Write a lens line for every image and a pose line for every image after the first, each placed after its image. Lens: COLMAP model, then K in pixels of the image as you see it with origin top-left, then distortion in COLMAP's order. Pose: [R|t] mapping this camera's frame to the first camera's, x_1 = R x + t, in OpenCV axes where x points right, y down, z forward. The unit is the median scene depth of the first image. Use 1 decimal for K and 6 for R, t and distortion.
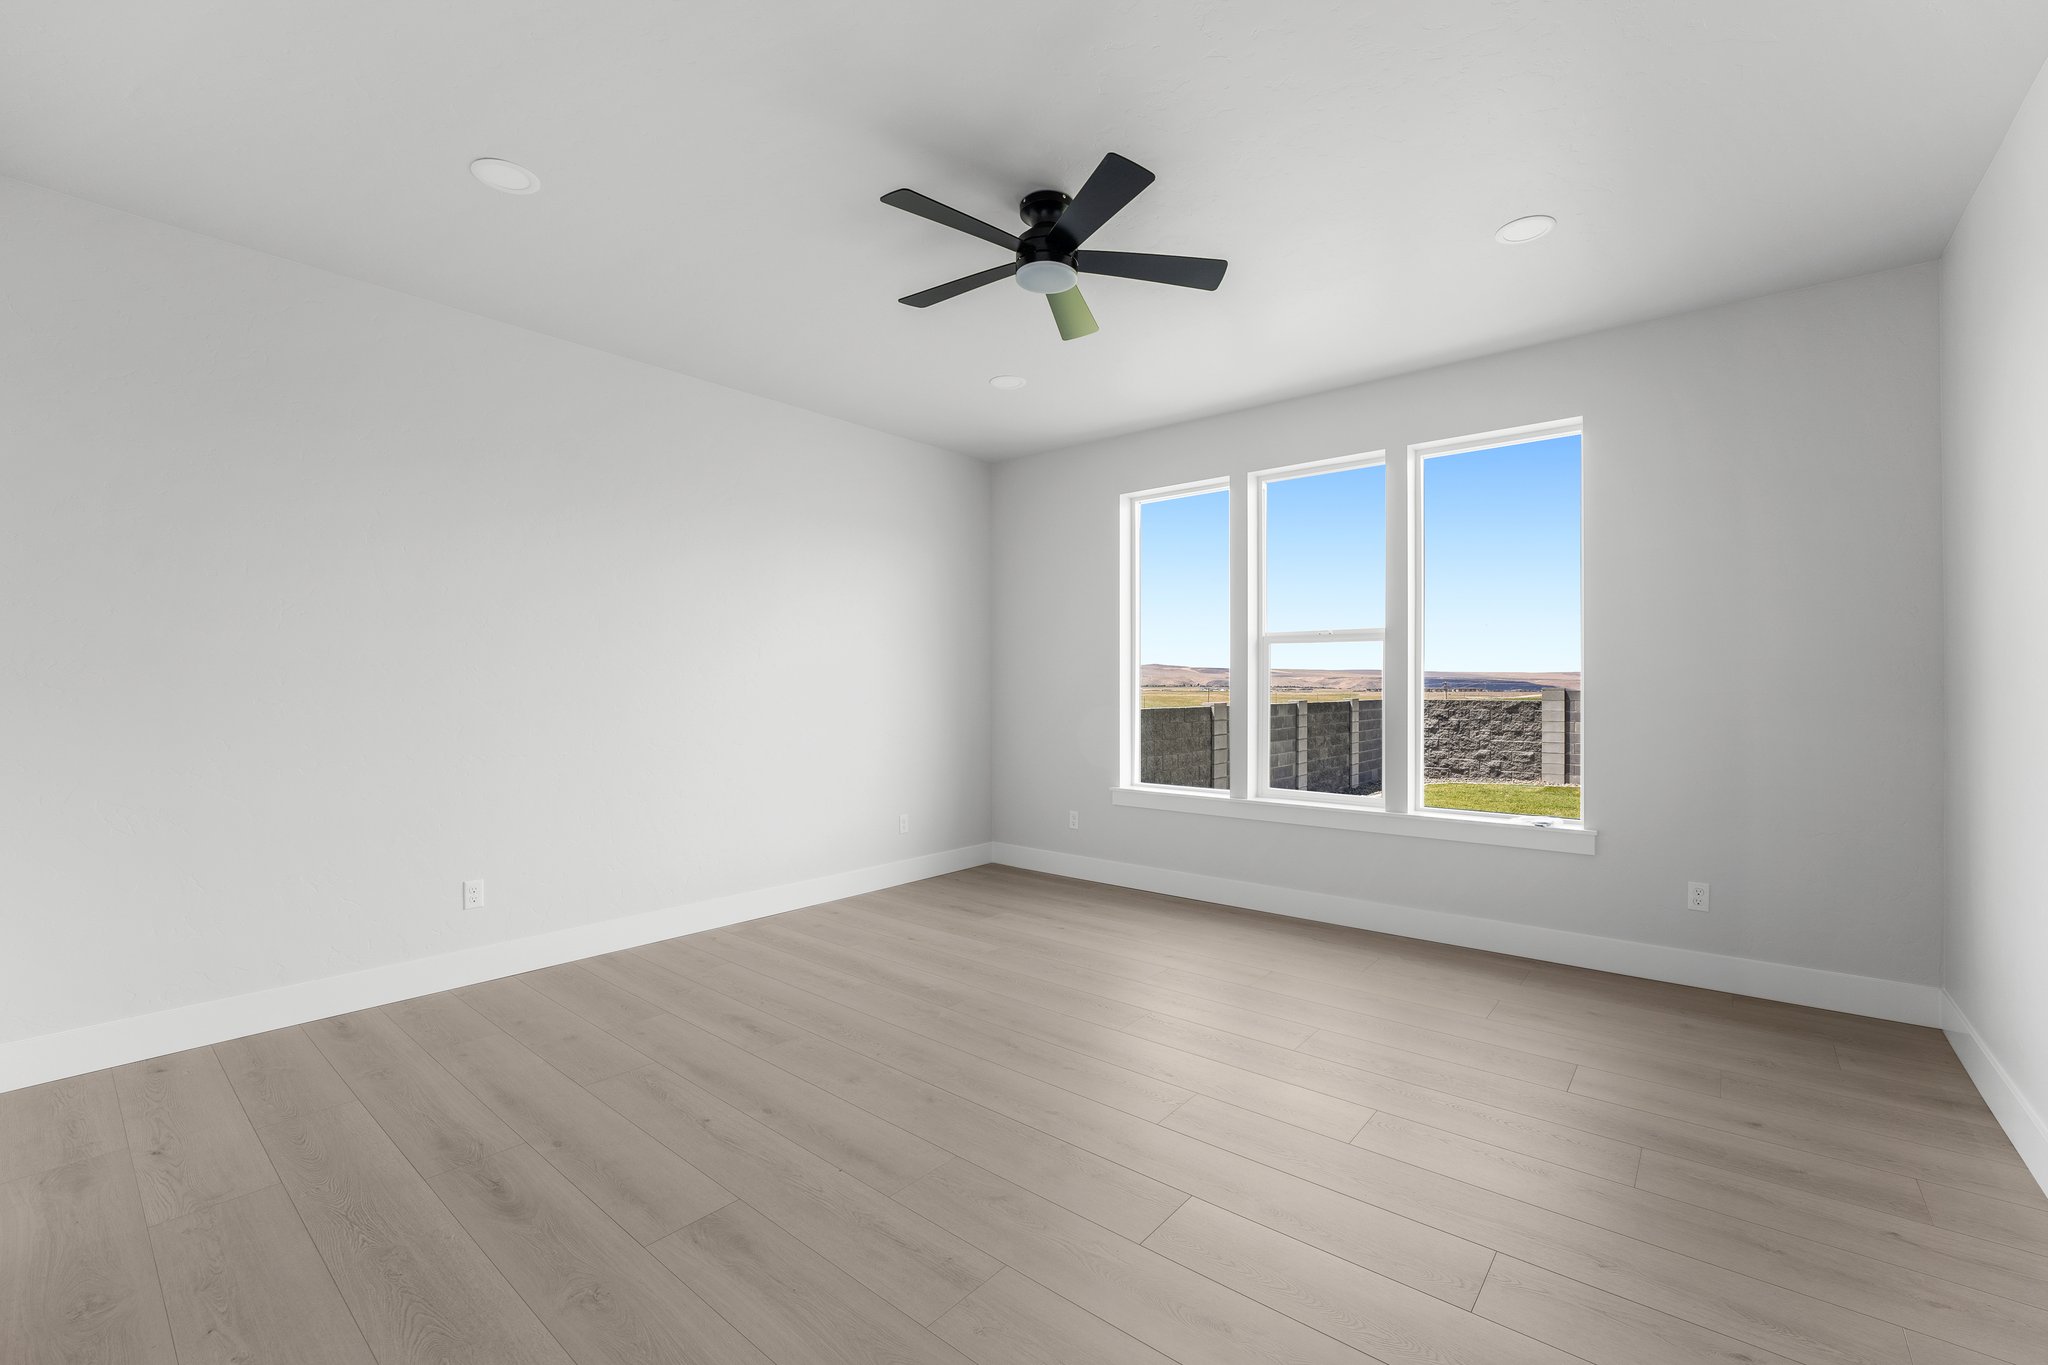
lens RADIAL K [[886.9, 0, 1015.7], [0, 886.9, 681.4], [0, 0, 1]] dist [-0.003474, -0.000170]
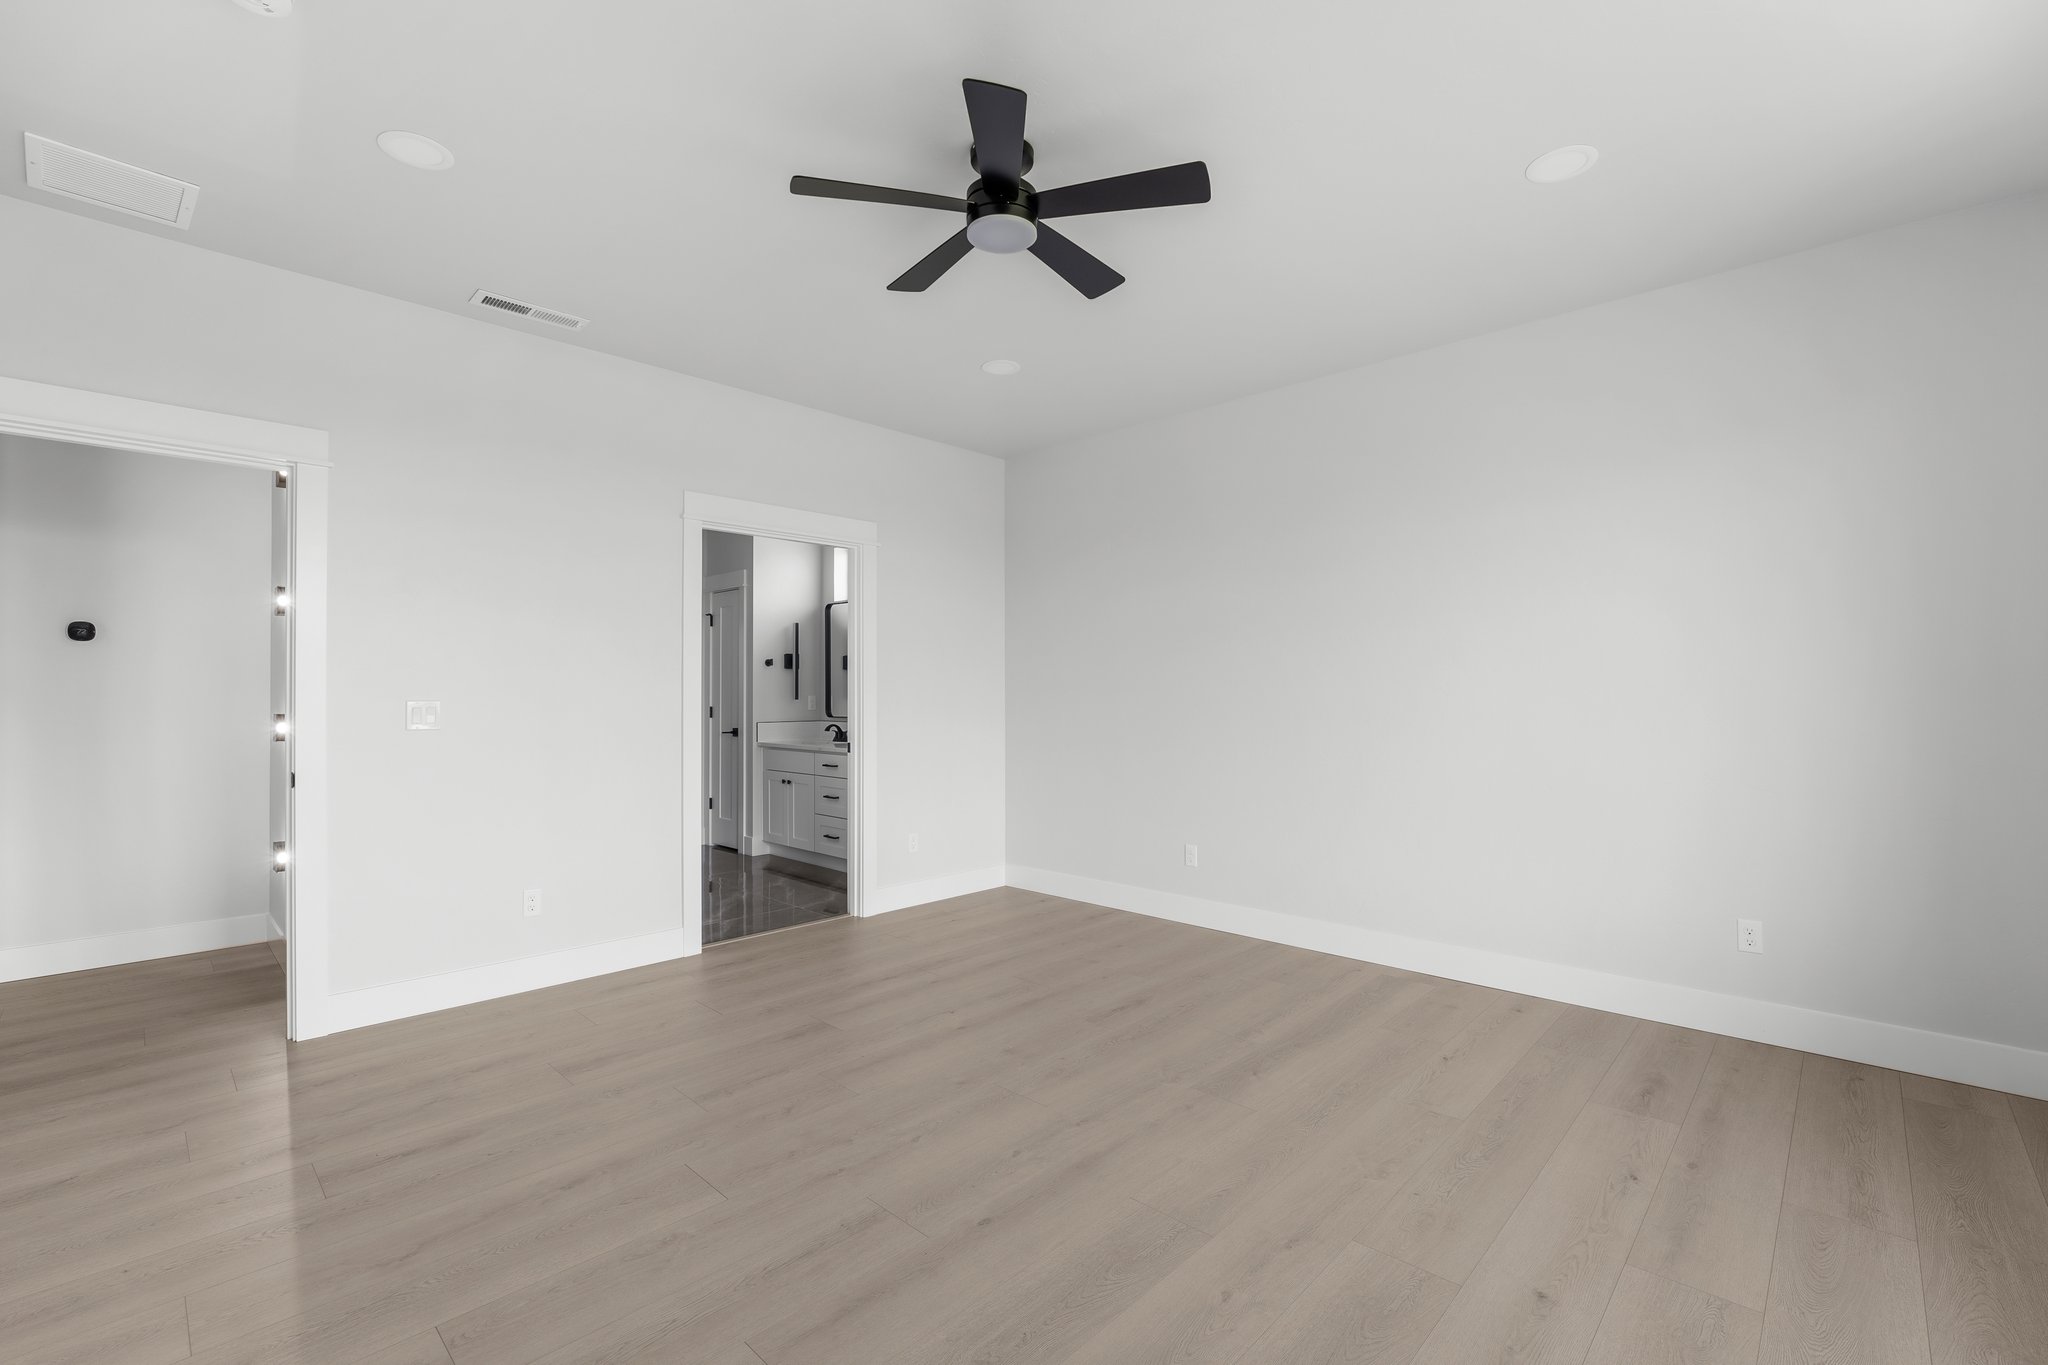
lens RADIAL K [[880.0, 0, 1011.1], [0, 880.0, 691.1], [0, 0, 1]] dist [-0.012362, -0.002543]
pose [[-0.082879, -0.006322, -0.996540, 0.671861], [0.005446, 0.999962, -0.006797, 0.004426], [0.996545, -0.005991, -0.082841, 0.805506]]
